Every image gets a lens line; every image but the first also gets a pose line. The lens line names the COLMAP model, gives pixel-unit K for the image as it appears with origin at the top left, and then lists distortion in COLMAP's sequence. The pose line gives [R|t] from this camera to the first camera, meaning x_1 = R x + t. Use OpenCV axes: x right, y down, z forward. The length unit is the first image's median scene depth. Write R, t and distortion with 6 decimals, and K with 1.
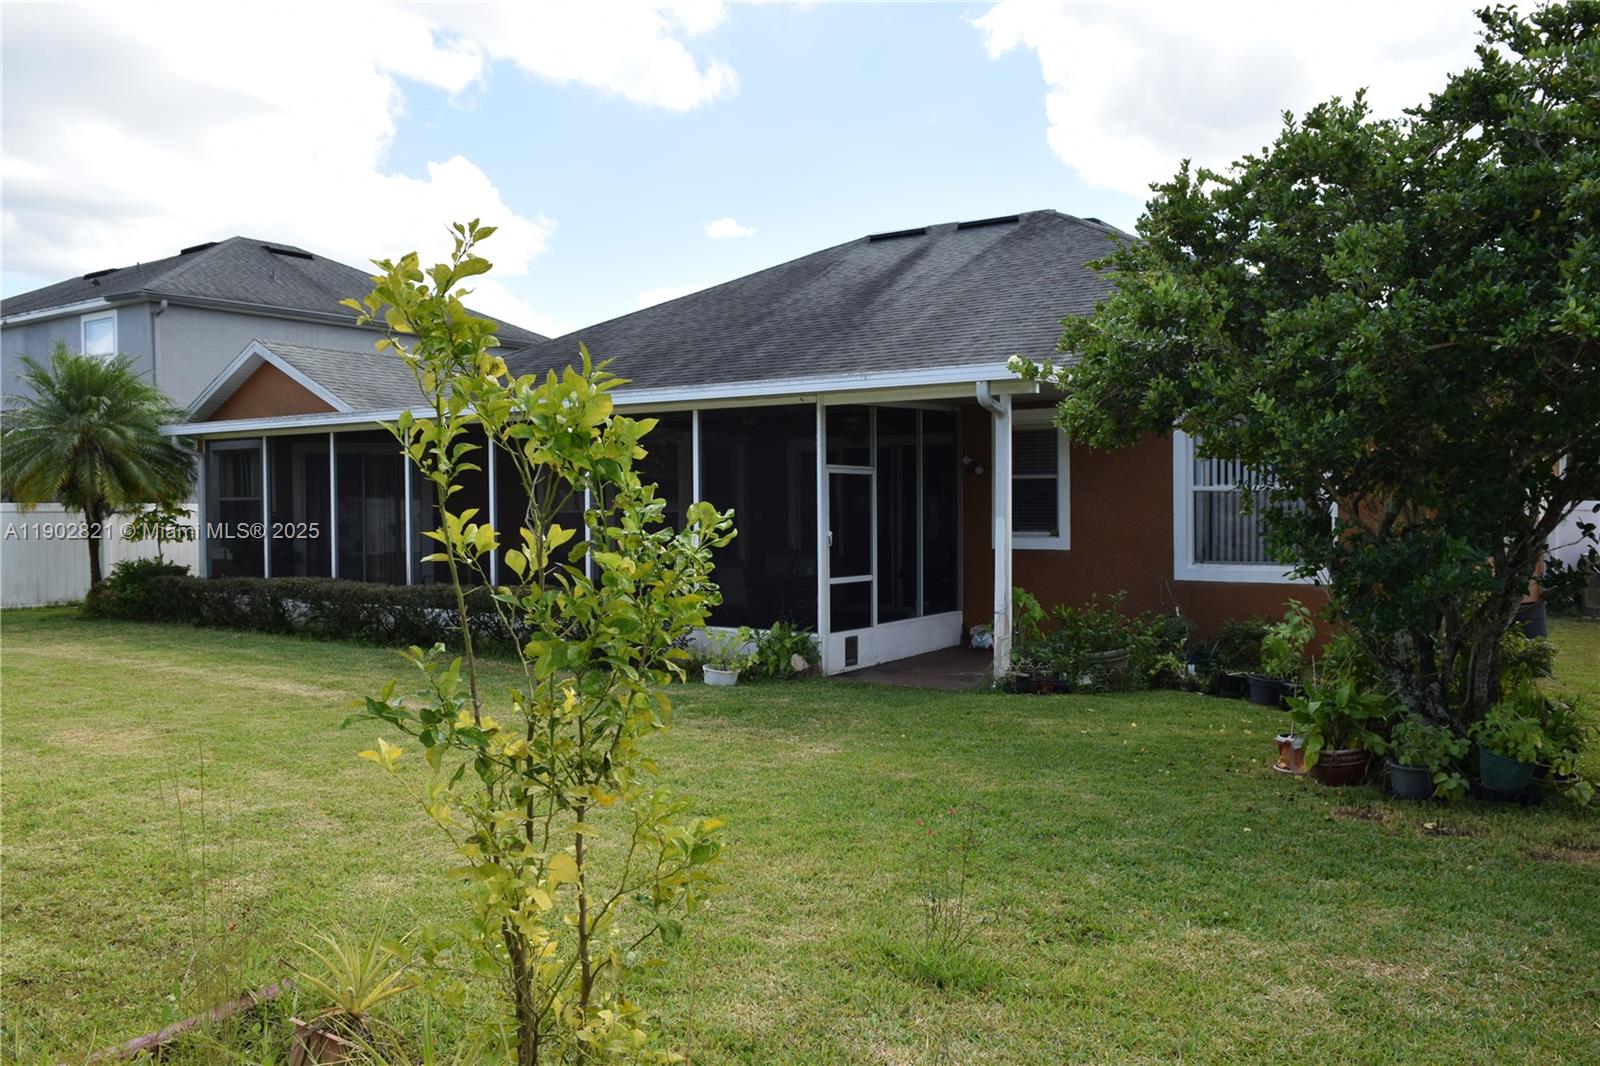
lens RADIAL K [[1243.9, 0, 800.6], [0, 1243.9, 522.0], [0, 0, 1]] dist [-0.014657, -0.003933]
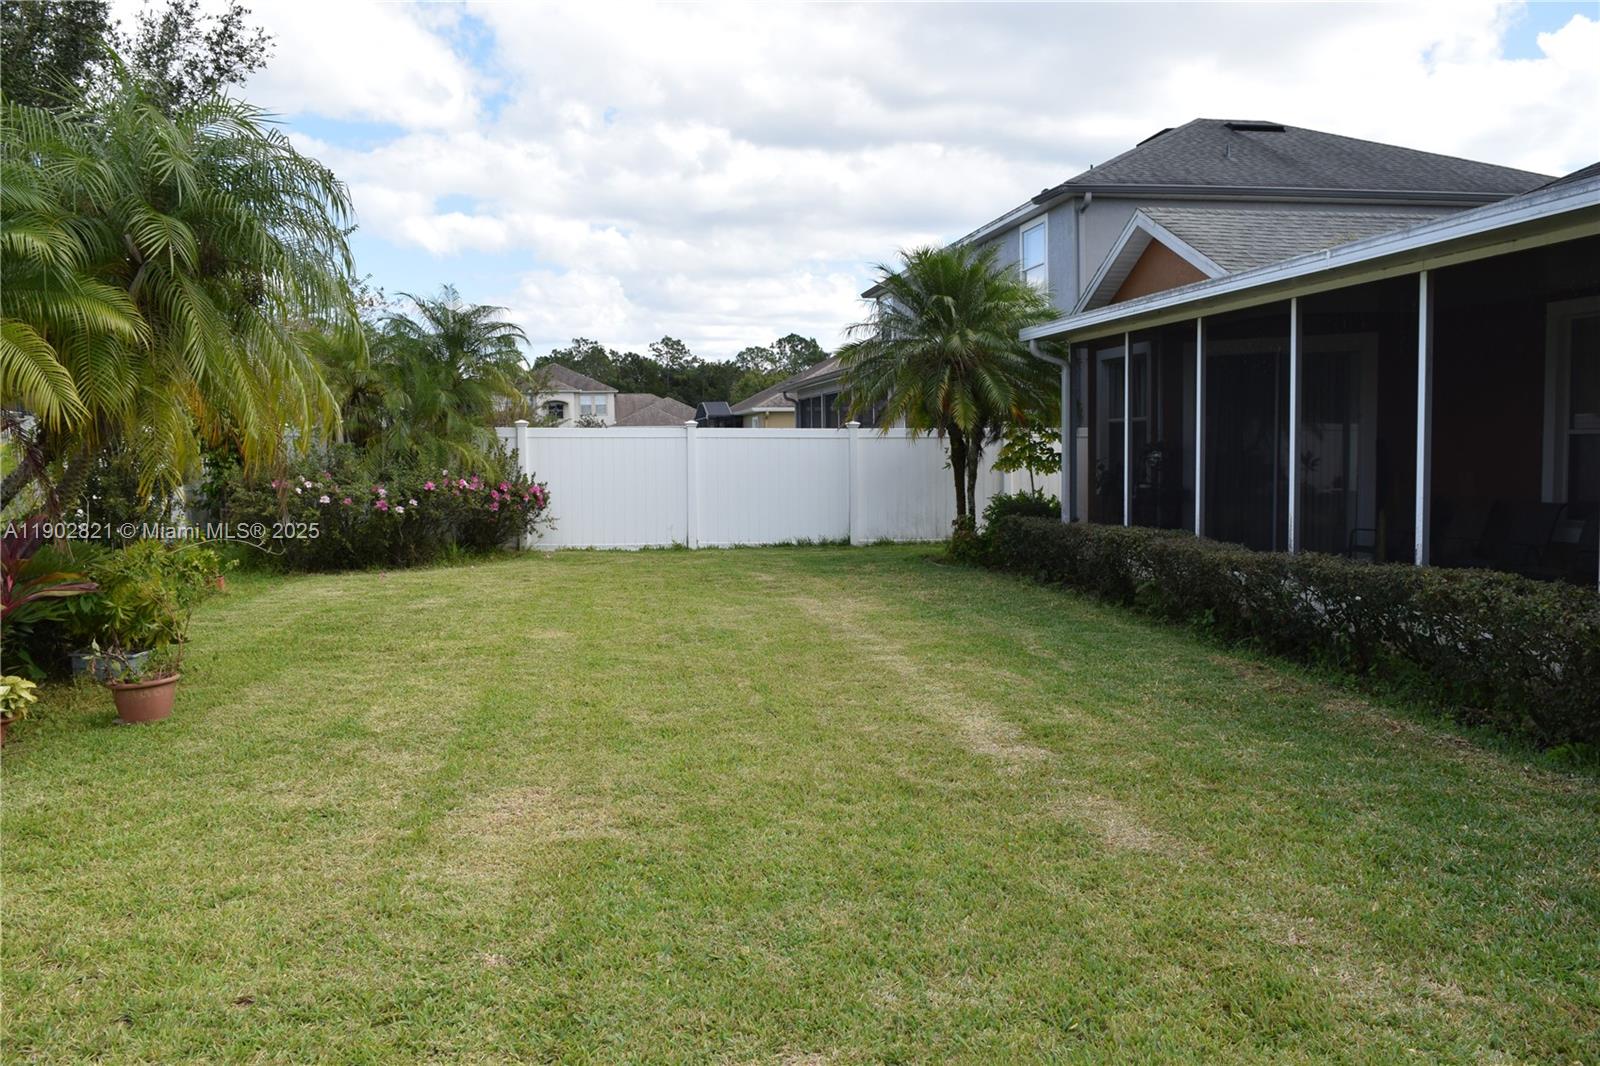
lens RADIAL K [[1243.9, 0, 800.6], [0, 1243.9, 522.0], [0, 0, 1]] dist [-0.014657, -0.003933]
pose [[0.697074, 0.049299, -0.715302, -0.029000], [-0.012035, 0.998297, 0.057074, 0.002736], [0.716898, -0.031176, 0.696481, 0.287920]]
